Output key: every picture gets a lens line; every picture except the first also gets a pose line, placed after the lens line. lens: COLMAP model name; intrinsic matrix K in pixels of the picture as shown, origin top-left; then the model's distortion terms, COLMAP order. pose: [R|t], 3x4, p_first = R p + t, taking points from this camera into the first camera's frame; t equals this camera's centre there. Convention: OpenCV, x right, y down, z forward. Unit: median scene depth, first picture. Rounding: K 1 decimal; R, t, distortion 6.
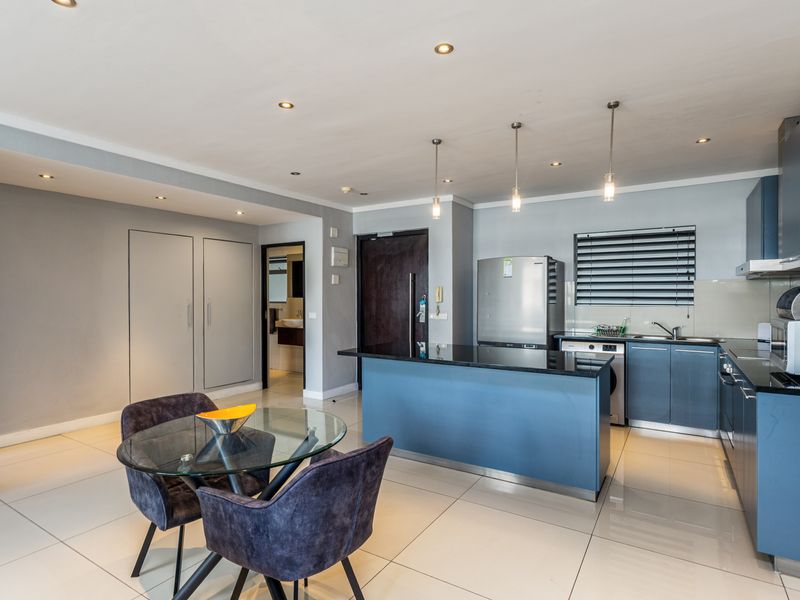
lens RADIAL K [[442.2, 0, 384.7], [0, 442.2, 297.2], [0, 0, 1]] dist [0.003986, 0.001384]
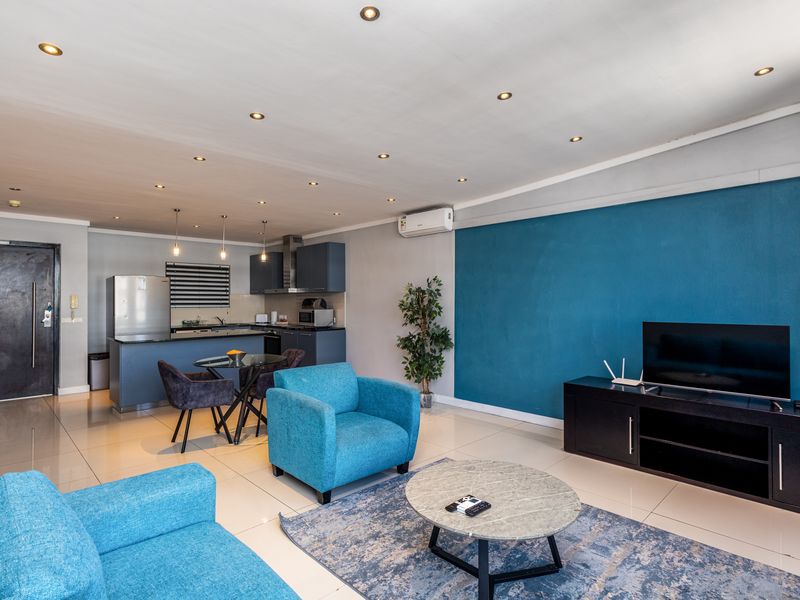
lens RADIAL K [[421.7, 0, 400.0], [0, 421.7, 300.0], [0, 0, 1]] dist [0.001117, 0.000071]
pose [[0.217911, 0.002808, 0.975964, -0.823868], [0.006911, 0.999966, -0.004420, 0.000216], [-0.975944, 0.007708, 0.217885, -0.102481]]
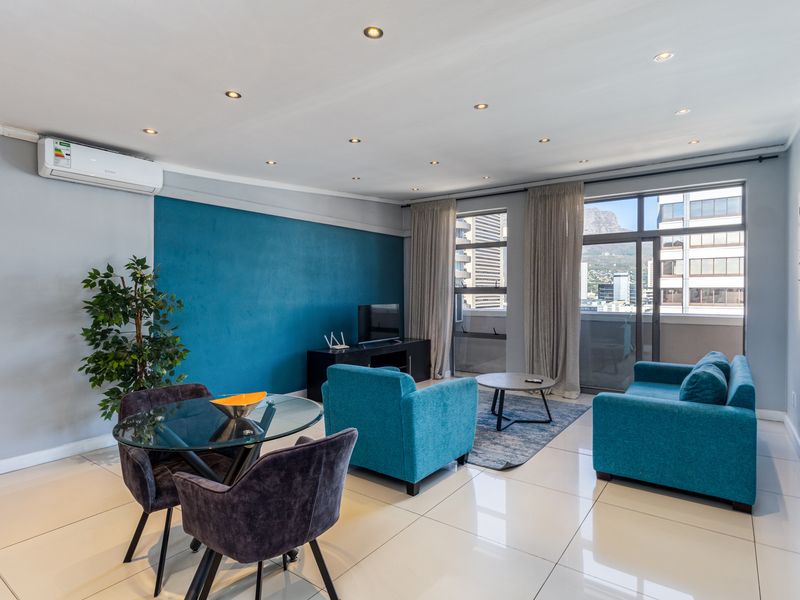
lens RADIAL K [[442.2, 0, 384.7], [0, 442.2, 297.2], [0, 0, 1]] dist [0.003986, 0.001384]
pose [[-0.996309, 0.002987, 0.085789, -0.278497], [0.004528, 0.999832, 0.017775, -0.002569], [-0.085722, 0.018098, -0.996155, 0.744028]]
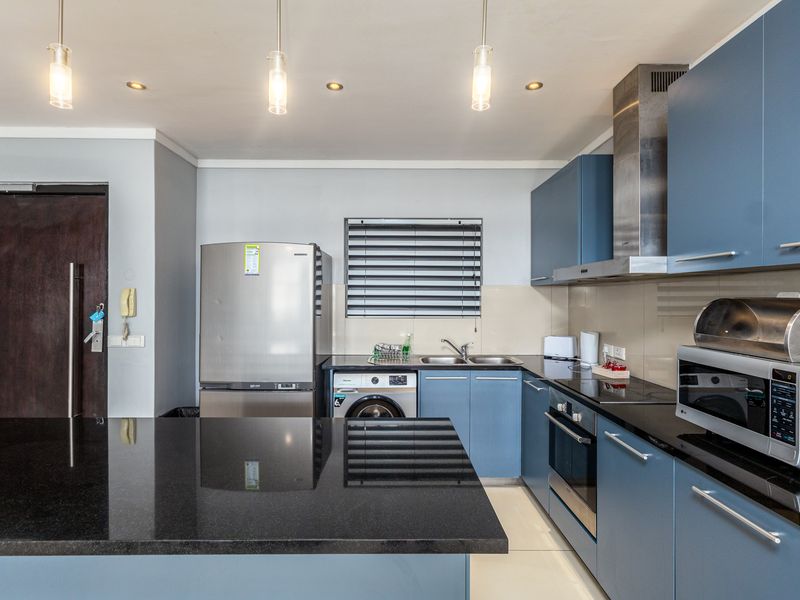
lens RADIAL K [[442.2, 0, 384.7], [0, 442.2, 297.2], [0, 0, 1]] dist [0.003986, 0.001384]
pose [[0.843161, 0.002968, 0.537654, 0.098729], [-0.001400, 0.999993, -0.003324, -0.012233], [-0.537660, 0.002050, 0.843159, 0.365844]]
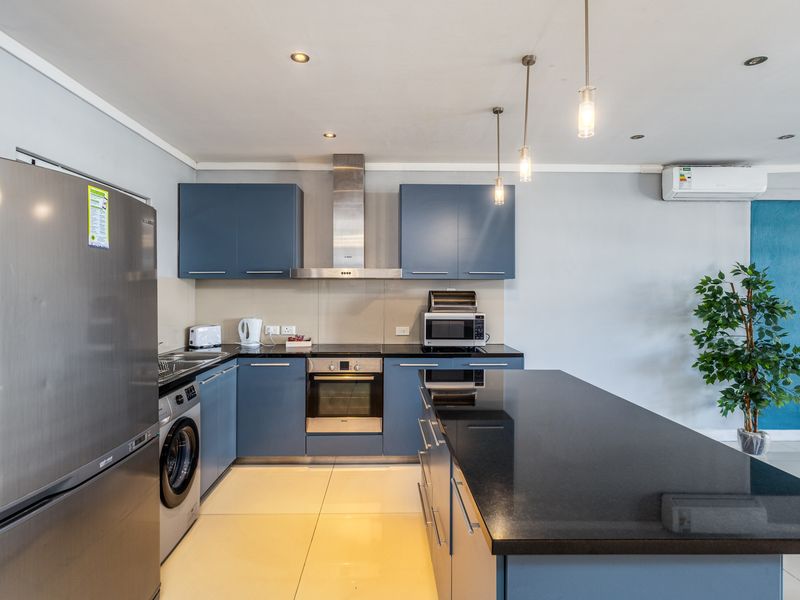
lens RADIAL K [[435.8, 0, 399.9], [0, 435.8, 290.2], [0, 0, 1]] dist [0.003572, 0.001072]
pose [[-0.555616, 0.003290, 0.831432, -0.097597], [0.003089, 0.999993, -0.001893, -0.012660], [-0.831433, 0.001516, -0.555623, 0.949121]]
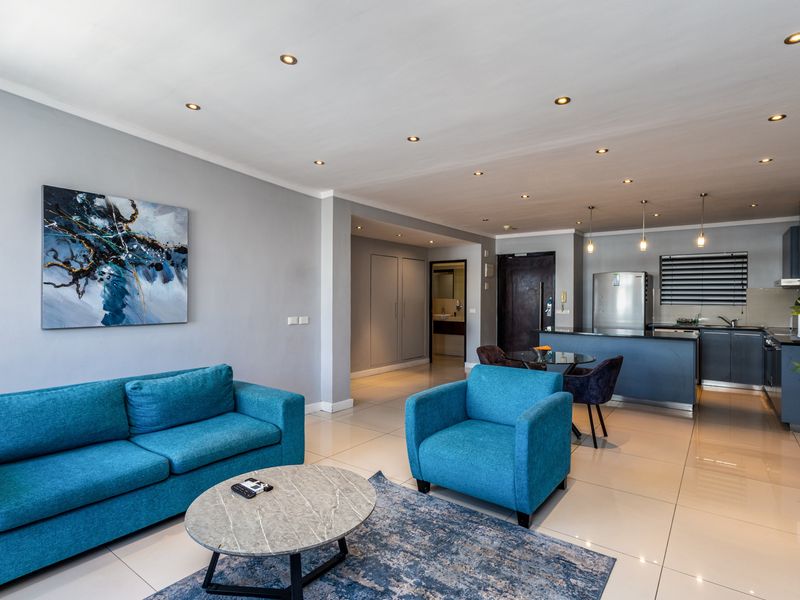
lens RADIAL K [[429.1, 0, 413.3], [0, 429.1, 296.7], [0, 0, 1]] dist [0.000184, 0.017078]
pose [[0.999158, 0.005796, -0.040617, -0.325947], [-0.005975, 0.999973, -0.004296, 0.001870], [0.040591, 0.004535, 0.999166, -0.446115]]
